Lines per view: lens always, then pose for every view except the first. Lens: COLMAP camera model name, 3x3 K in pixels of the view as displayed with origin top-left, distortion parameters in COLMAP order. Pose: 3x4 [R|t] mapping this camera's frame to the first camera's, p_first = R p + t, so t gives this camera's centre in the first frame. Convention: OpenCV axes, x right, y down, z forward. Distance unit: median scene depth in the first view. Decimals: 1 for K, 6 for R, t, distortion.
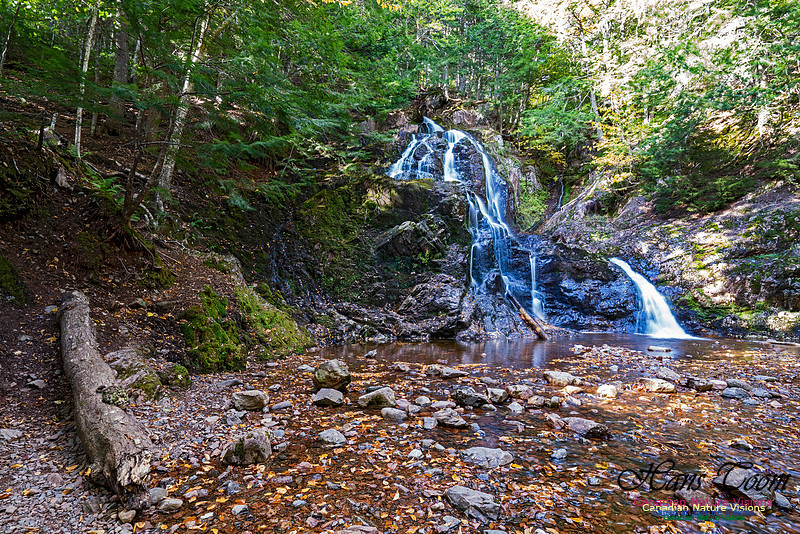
lens RADIAL K [[381.8, 0, 405.1], [0, 381.8, 265.3], [0, 0, 1]] dist [-0.065579, 0.027809]
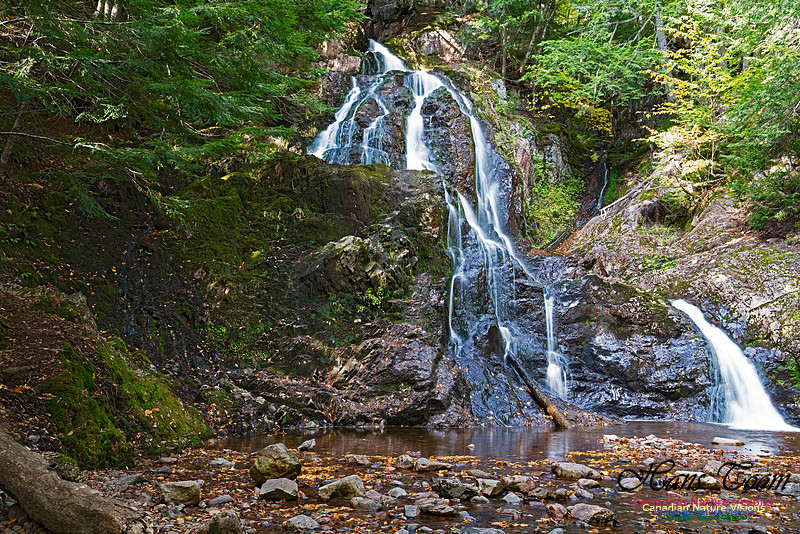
lens RADIAL K [[761.6, 0, 399.0], [0, 761.6, 264.1], [0, 0, 1]] dist [0.026902, 0.097275]
pose [[0.993351, 0.020851, 0.113217, -0.053802], [-0.016167, 0.998981, -0.042139, -0.020477], [-0.113980, 0.040029, 0.992676, -0.231244]]
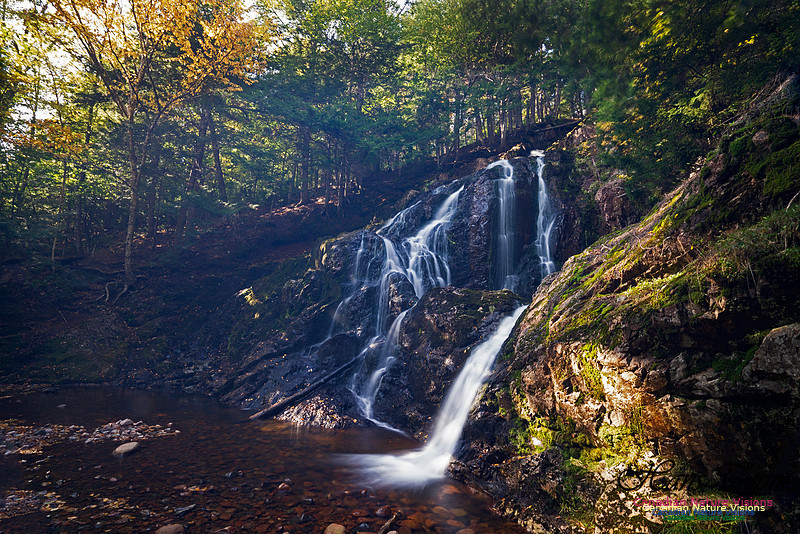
lens RADIAL K [[370.2, 0, 398.8], [0, 370.2, 266.0], [0, 0, 1]] dist [-0.065386, 0.026392]
pose [[0.673454, -0.125022, -0.728581, 0.942635], [0.011313, 0.987222, -0.158947, 0.008504], [0.739143, 0.098802, 0.666263, 0.556136]]
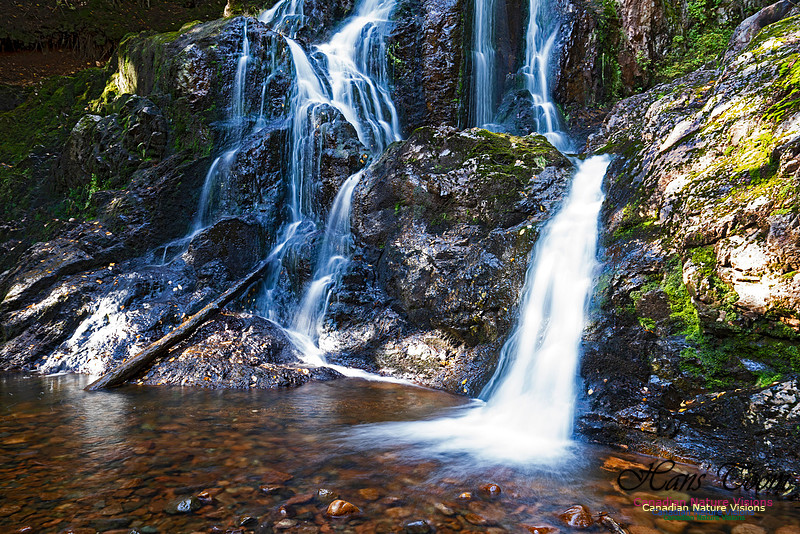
lens RADIAL K [[594.8, 0, 400.0], [0, 594.8, 267.0], [0, 0, 1]] dist [-0.001825, 0.054352]
pose [[0.865205, 0.007889, -0.501356, 0.753717], [0.032870, 0.996833, 0.072410, 0.037513], [0.500339, -0.079129, 0.862206, 0.526564]]
